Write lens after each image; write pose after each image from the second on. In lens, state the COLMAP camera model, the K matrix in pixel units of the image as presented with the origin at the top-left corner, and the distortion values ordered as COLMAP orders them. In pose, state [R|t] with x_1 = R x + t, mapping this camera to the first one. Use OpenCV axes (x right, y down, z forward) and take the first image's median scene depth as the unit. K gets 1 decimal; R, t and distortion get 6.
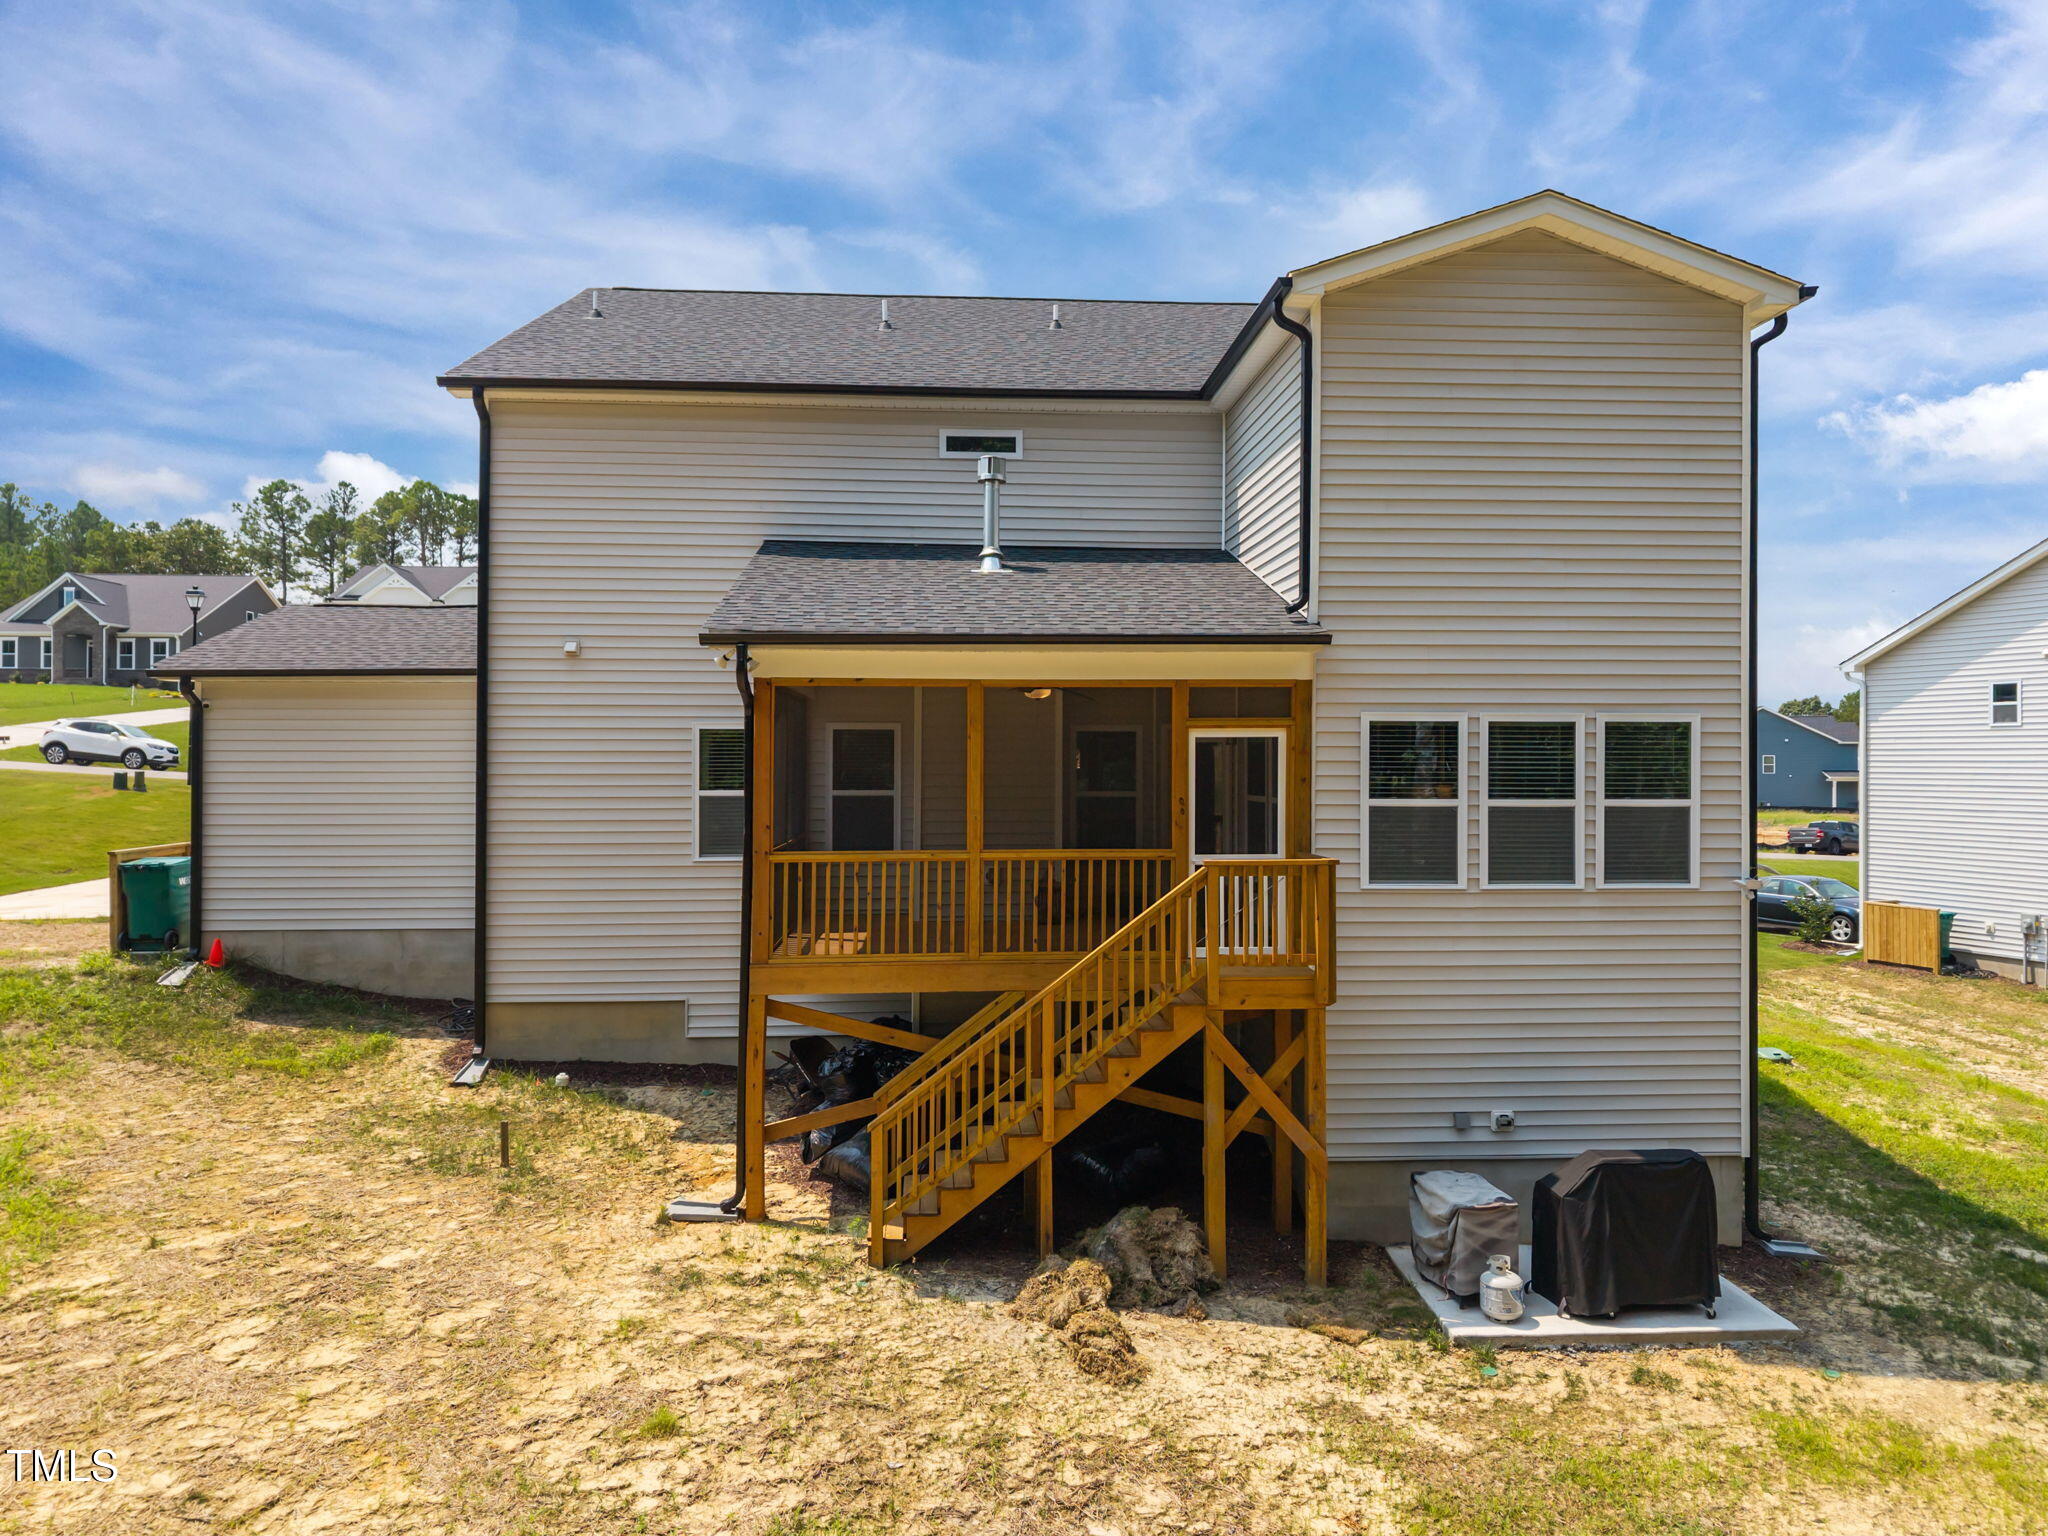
lens RADIAL K [[1381.9, 0, 1020.3], [0, 1381.9, 751.1], [0, 0, 1]] dist [0.024771, -0.019380]
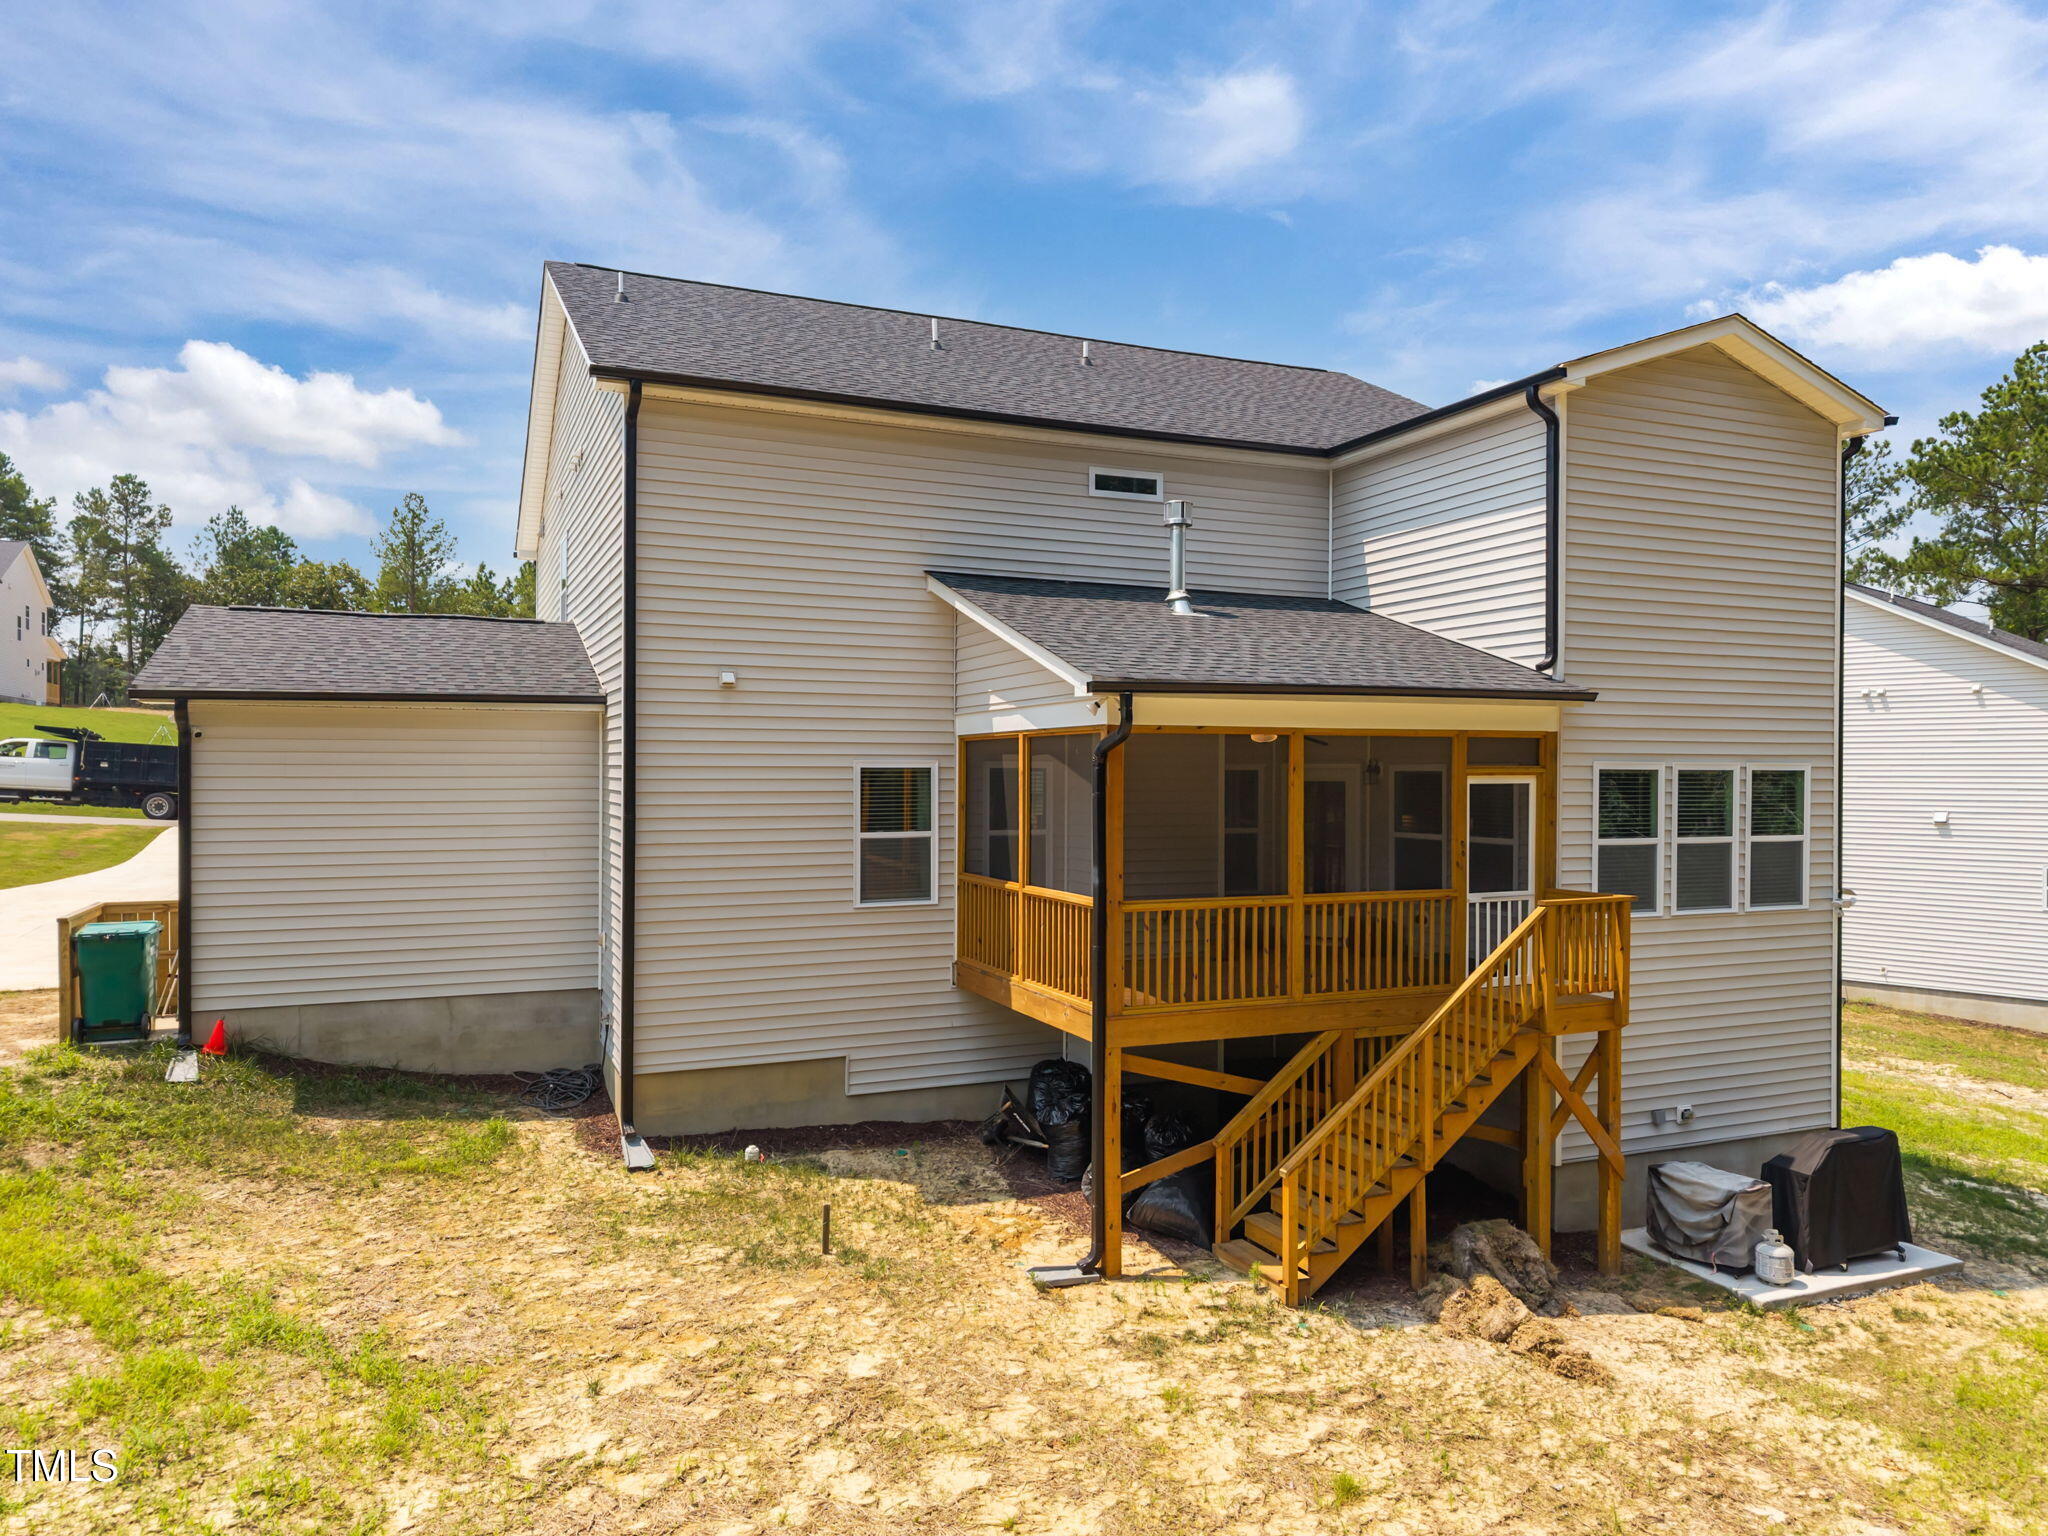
lens RADIAL K [[1381.9, 0, 1017.4], [0, 1381.9, 784.1], [0, 0, 1]] dist [0.024771, -0.019380]
pose [[0.940030, -0.001522, 0.341088, -0.580102], [-0.004237, 0.999861, 0.016139, -0.026372], [-0.341065, -0.016616, 0.939893, 0.104365]]
